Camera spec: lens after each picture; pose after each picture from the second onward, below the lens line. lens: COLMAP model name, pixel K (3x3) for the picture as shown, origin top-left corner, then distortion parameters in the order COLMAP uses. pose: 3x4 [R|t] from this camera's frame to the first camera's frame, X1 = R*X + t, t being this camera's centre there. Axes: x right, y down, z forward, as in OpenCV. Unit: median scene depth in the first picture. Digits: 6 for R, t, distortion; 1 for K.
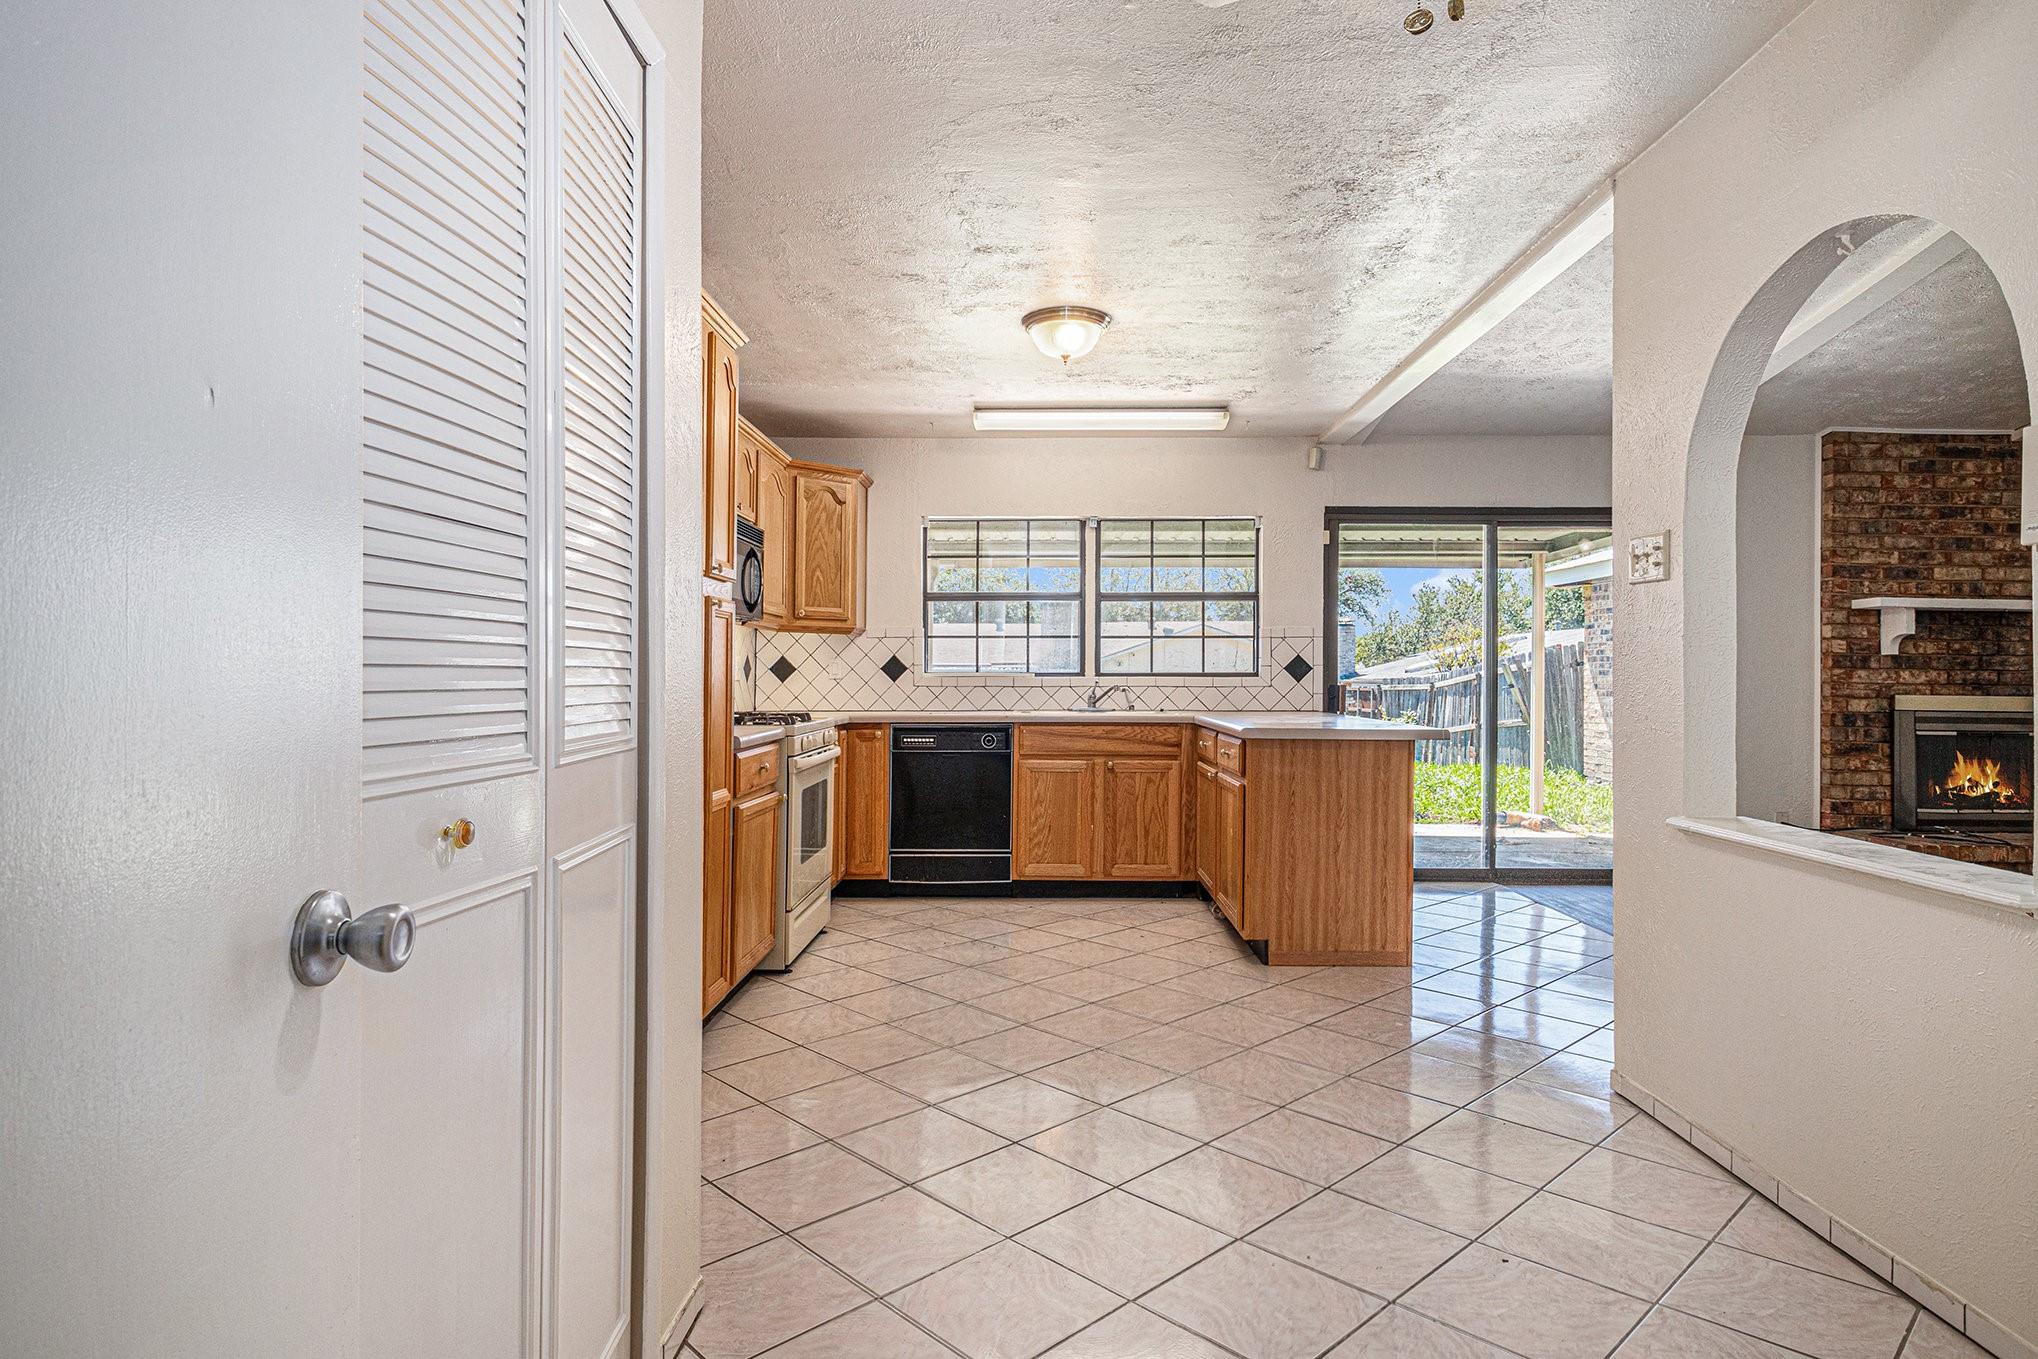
lens RADIAL K [[1155.6, 0, 1014.8], [0, 1155.6, 681.8], [0, 0, 1]] dist [-0.018810, -0.003269]
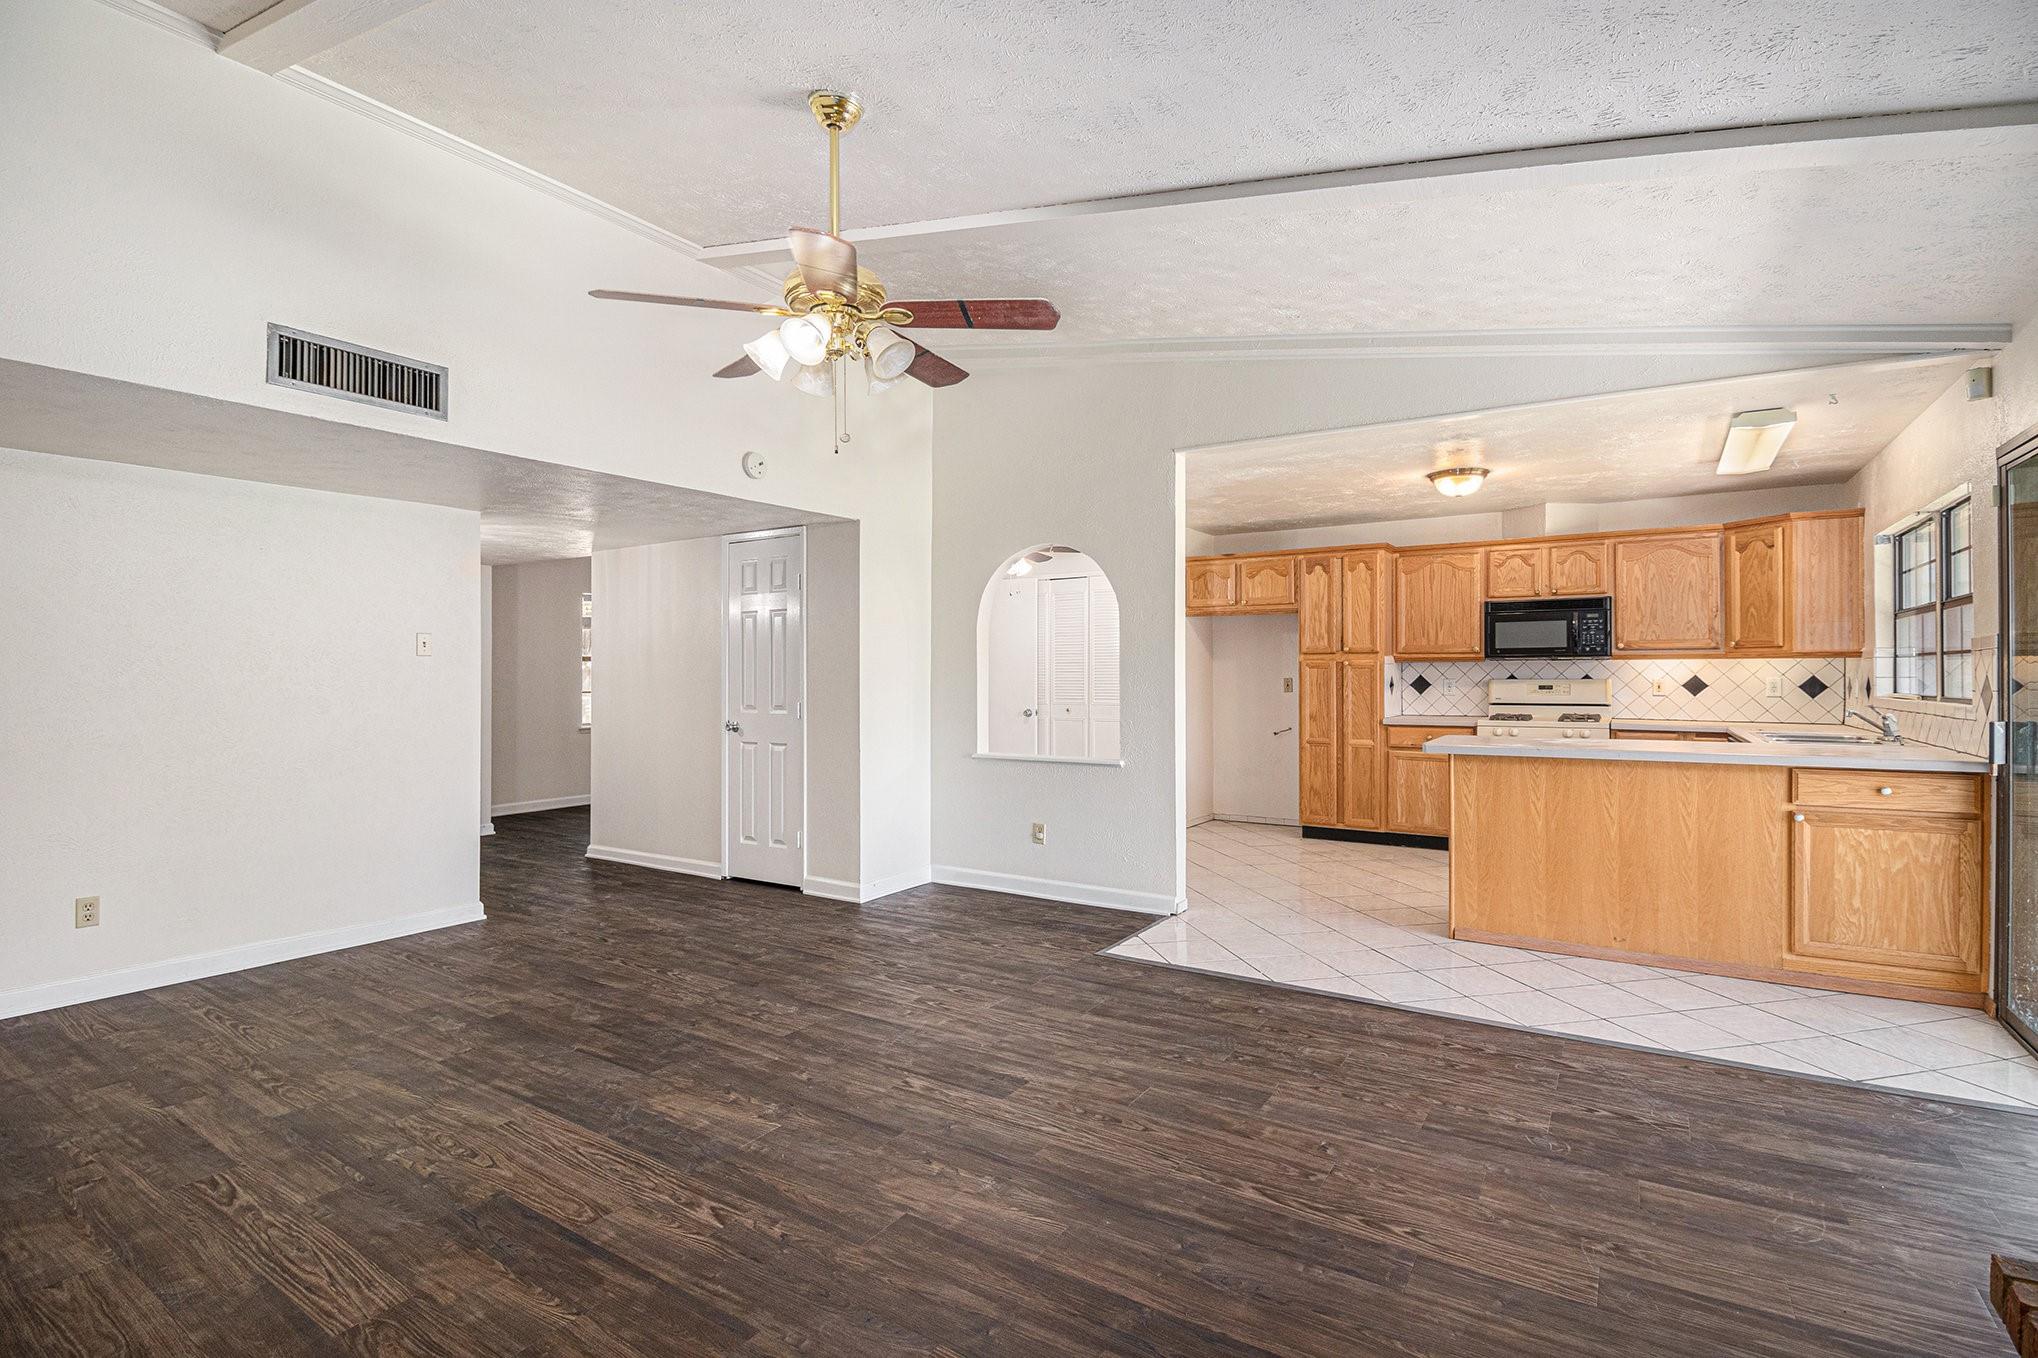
lens RADIAL K [[964.2, 0, 1019.3], [0, 964.2, 676.6], [0, 0, 1]] dist [-0.010583, -0.005093]
pose [[-0.533539, -0.006186, -0.845753, 1.161472], [-0.002315, 0.999980, -0.005854, -0.015016], [0.845772, -0.001166, -0.533542, 0.928977]]
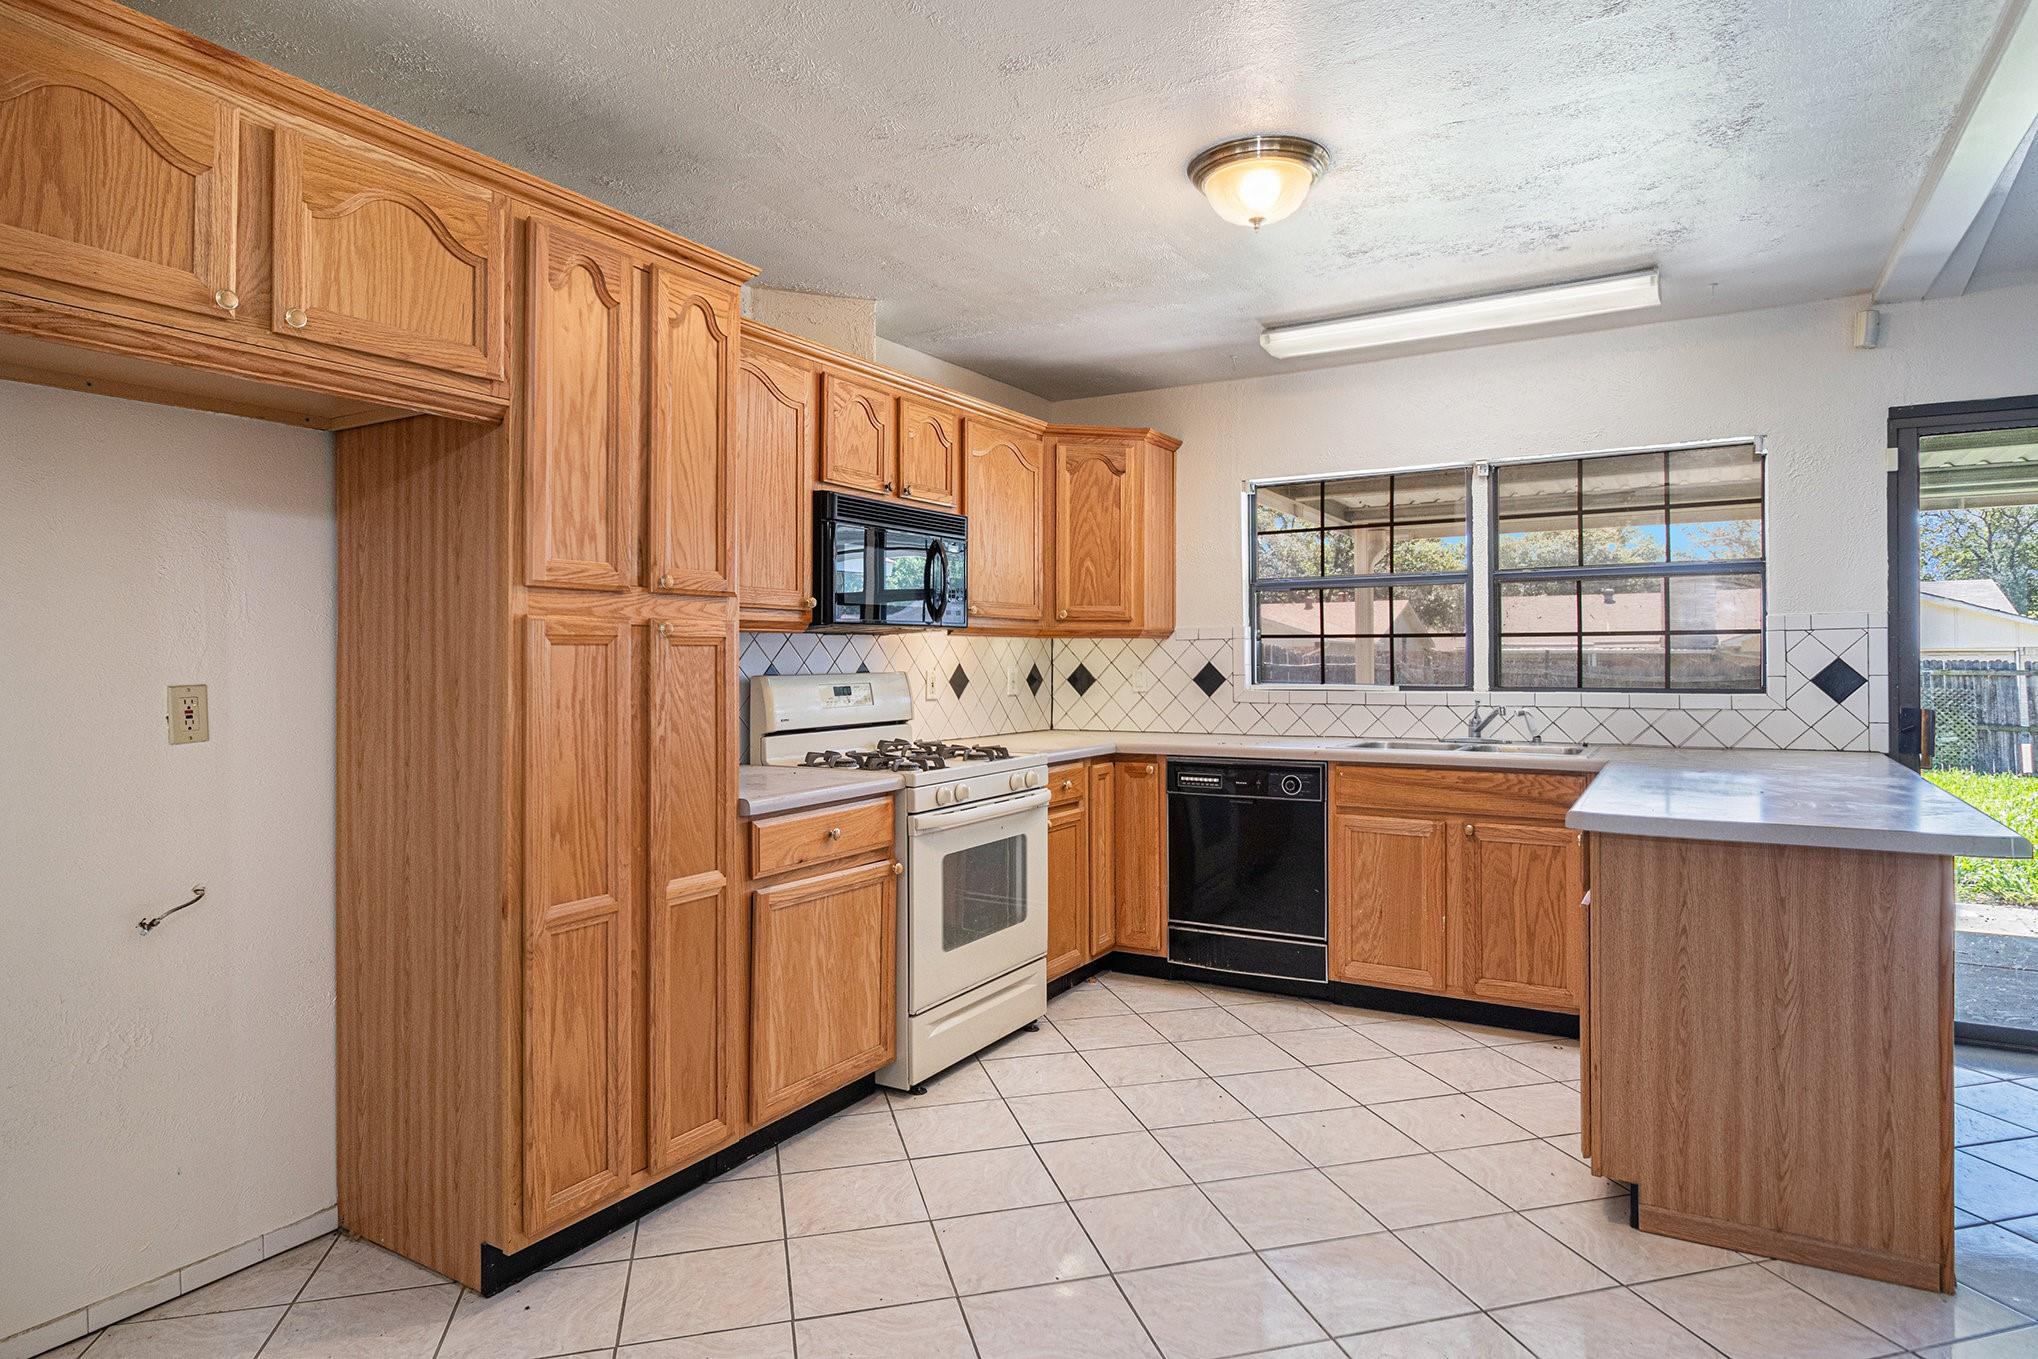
lens RADIAL K [[1155.6, 0, 1017.1], [0, 1155.6, 658.4], [0, 0, 1]] dist [-0.018810, -0.003269]
pose [[0.863109, -0.006322, -0.504978, 0.193415], [0.006783, 0.999977, -0.000924, -0.028305], [0.504972, -0.002628, 0.863131, 0.289439]]
